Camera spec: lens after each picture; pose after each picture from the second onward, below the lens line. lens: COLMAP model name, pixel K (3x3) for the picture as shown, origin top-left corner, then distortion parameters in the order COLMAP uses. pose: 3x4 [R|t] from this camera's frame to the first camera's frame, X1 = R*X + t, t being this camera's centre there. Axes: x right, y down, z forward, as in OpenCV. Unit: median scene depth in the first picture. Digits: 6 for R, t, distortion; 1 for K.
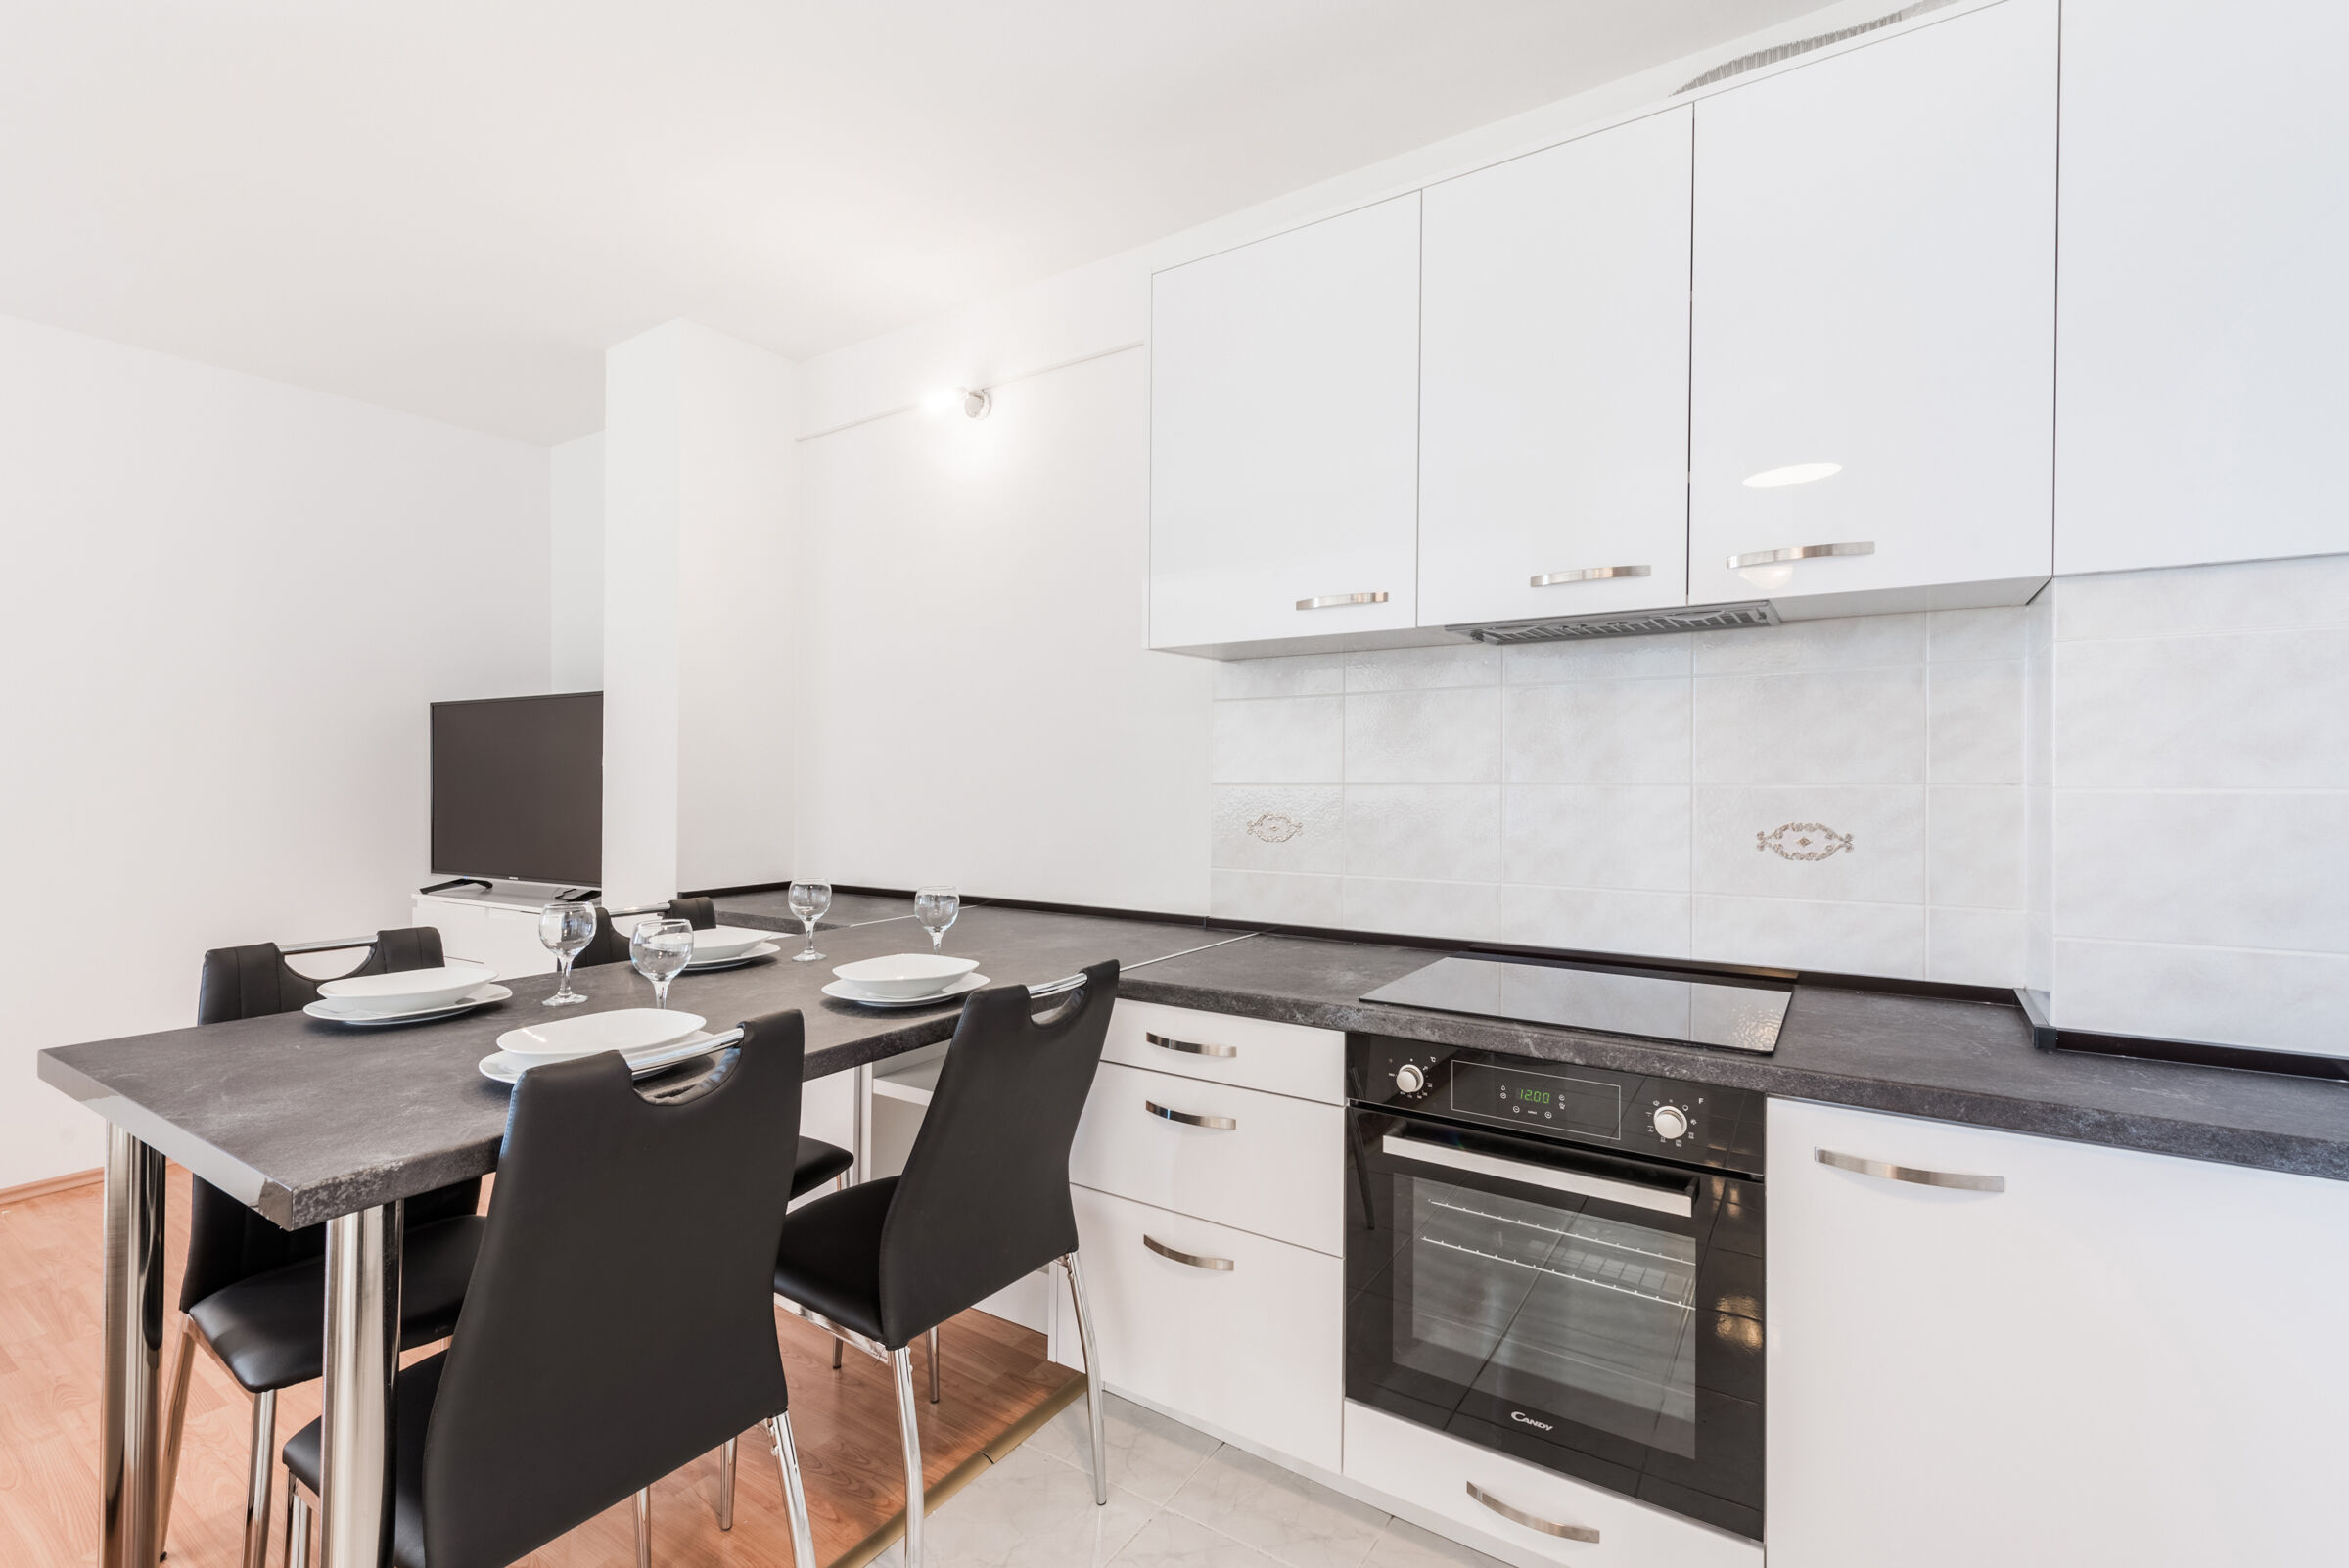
lens RADIAL K [[1037.4, 0, 1169.8], [0, 1037.4, 780.5], [0, 0, 1]] dist [0.002967, -0.000790]
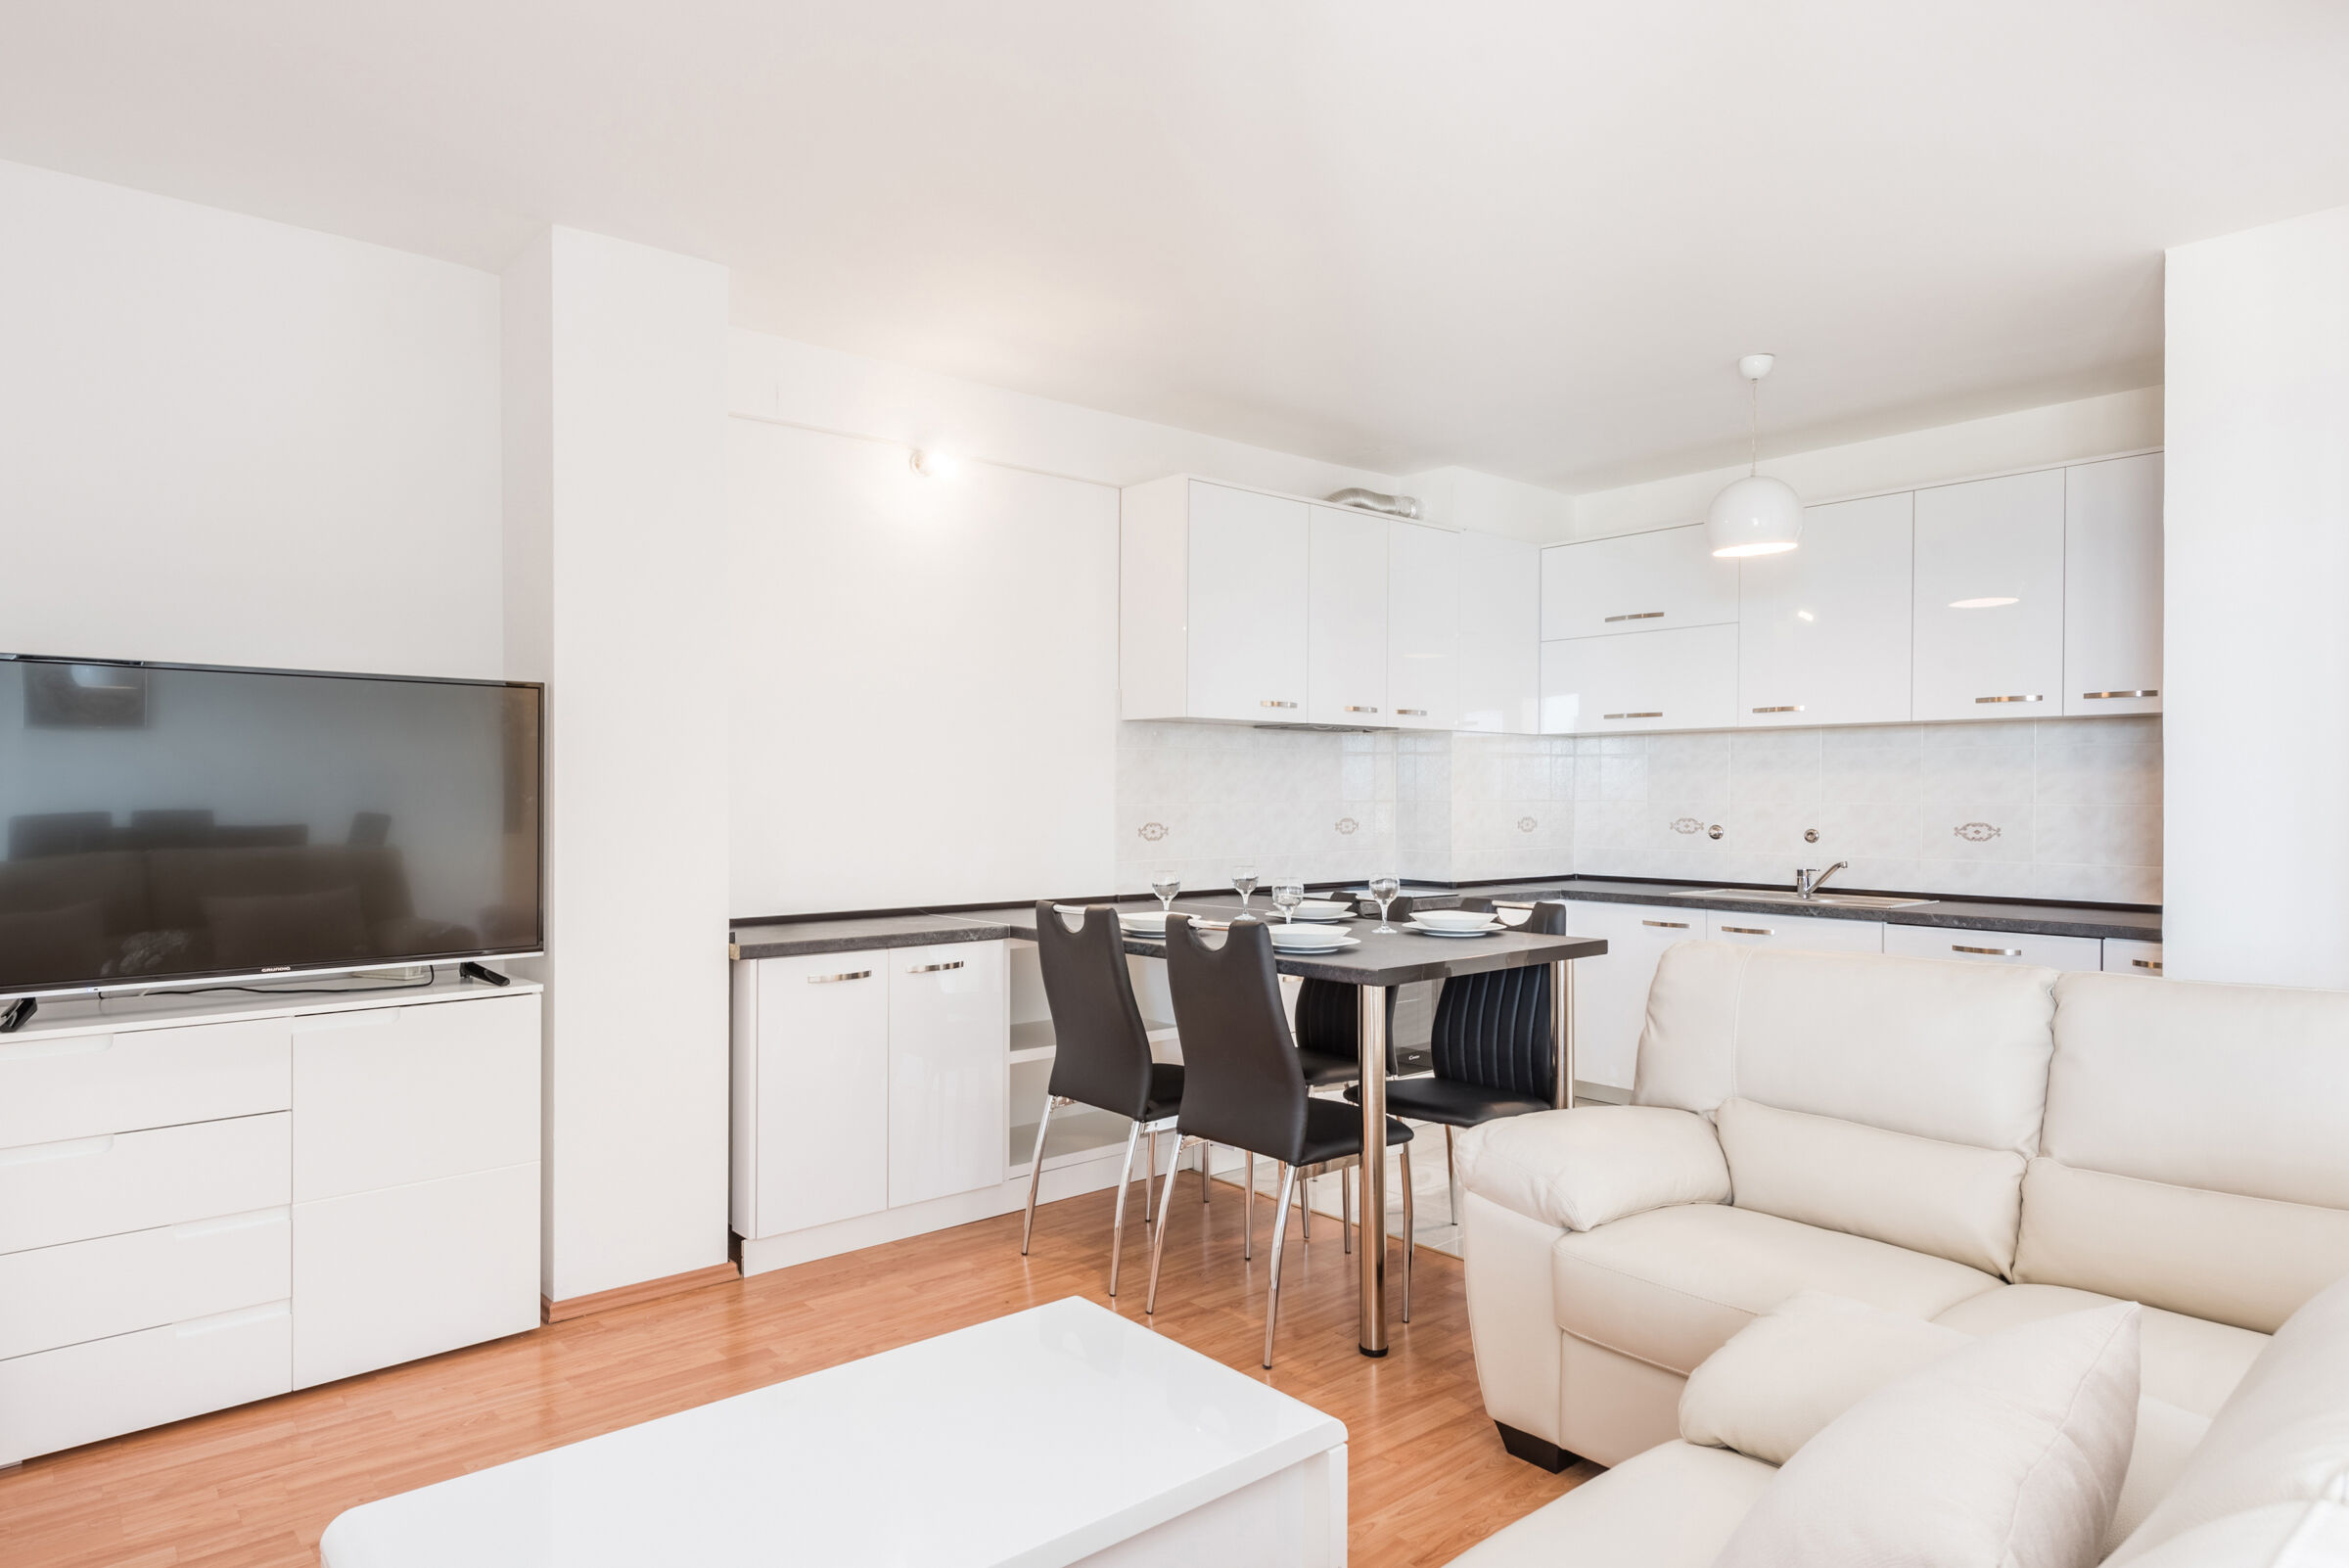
lens RADIAL K [[1341.1, 0, 1134.3], [0, 1341.1, 814.0], [0, 0, 1]] dist [0.016008, -0.033622]
pose [[0.304497, -0.011355, 0.952446, -2.658339], [0.004375, 0.999935, 0.010522, -0.001258], [-0.952503, 0.000963, 0.304527, 0.605072]]
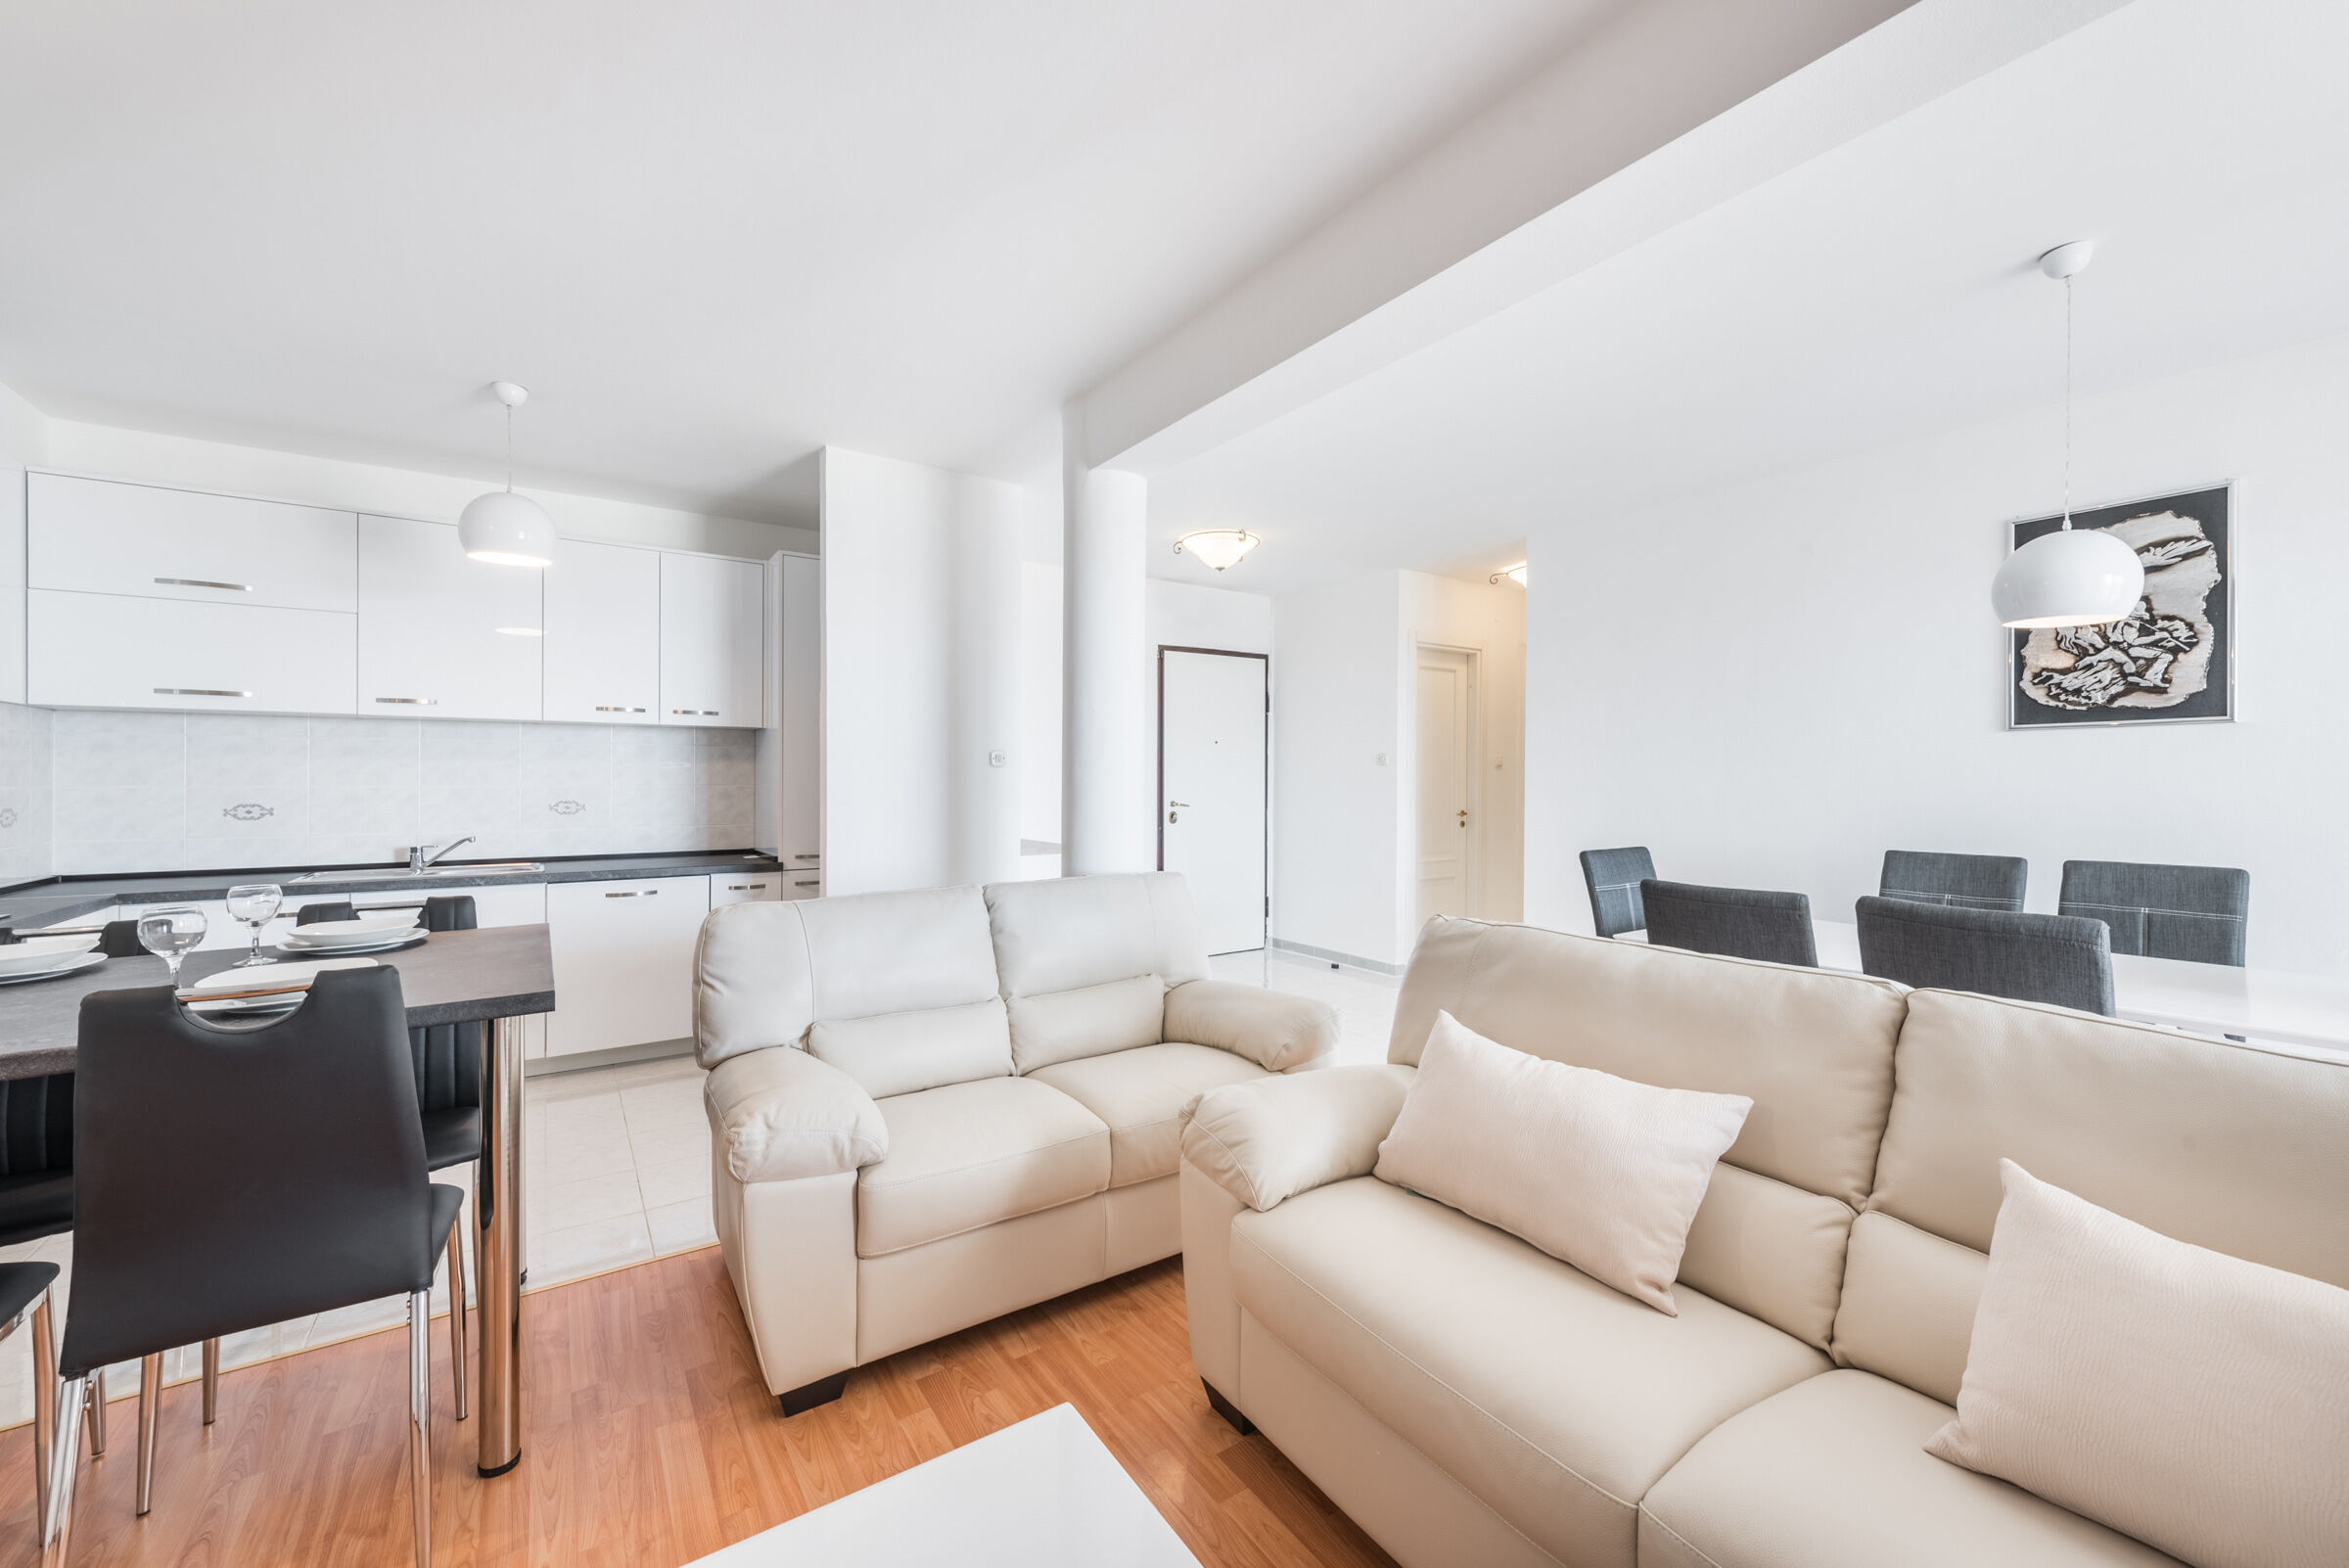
lens RADIAL K [[898.2, 0, 1174.5], [0, 898.2, 784.0], [0, 0, 1]] dist [0.001150, -0.003017]
pose [[-0.923734, 0.000406, 0.383033, -1.910586], [0.004698, 0.999936, 0.010271, -0.008639], [-0.383005, 0.011288, -0.923677, 1.455128]]
